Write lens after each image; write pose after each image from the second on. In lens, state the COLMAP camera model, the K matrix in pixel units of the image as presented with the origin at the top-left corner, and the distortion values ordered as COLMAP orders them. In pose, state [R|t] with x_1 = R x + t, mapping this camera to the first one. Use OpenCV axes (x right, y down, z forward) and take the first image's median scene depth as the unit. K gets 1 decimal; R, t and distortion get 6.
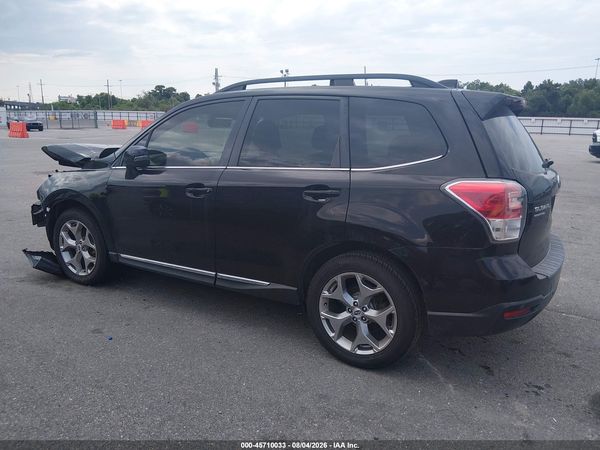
lens RADIAL K [[457.8, 0, 306.3], [0, 457.8, 229.6], [0, 0, 1]] dist [0.072683, -0.119740]
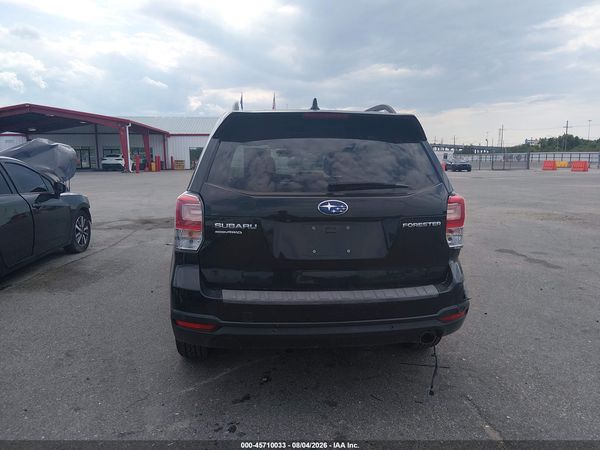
lens RADIAL K [[457.8, 0, 301.9], [0, 457.8, 222.0], [0, 0, 1]] dist [0.072683, -0.119740]
pose [[0.596732, 0.094047, -0.796910, 1.110831], [-0.177012, 0.984072, -0.016413, -0.053560], [0.782673, 0.150857, 0.603875, 0.448000]]
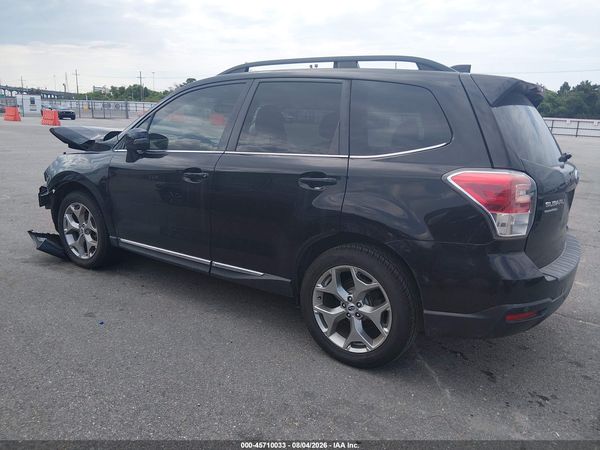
lens RADIAL K [[457.8, 0, 304.3], [0, 457.8, 228.1], [0, 0, 1]] dist [0.072683, -0.119740]
pose [[0.997698, 0.038069, -0.056114, 0.056226], [-0.037762, 0.999265, 0.006524, 0.012246], [0.056321, -0.004390, 0.998403, 0.045571]]
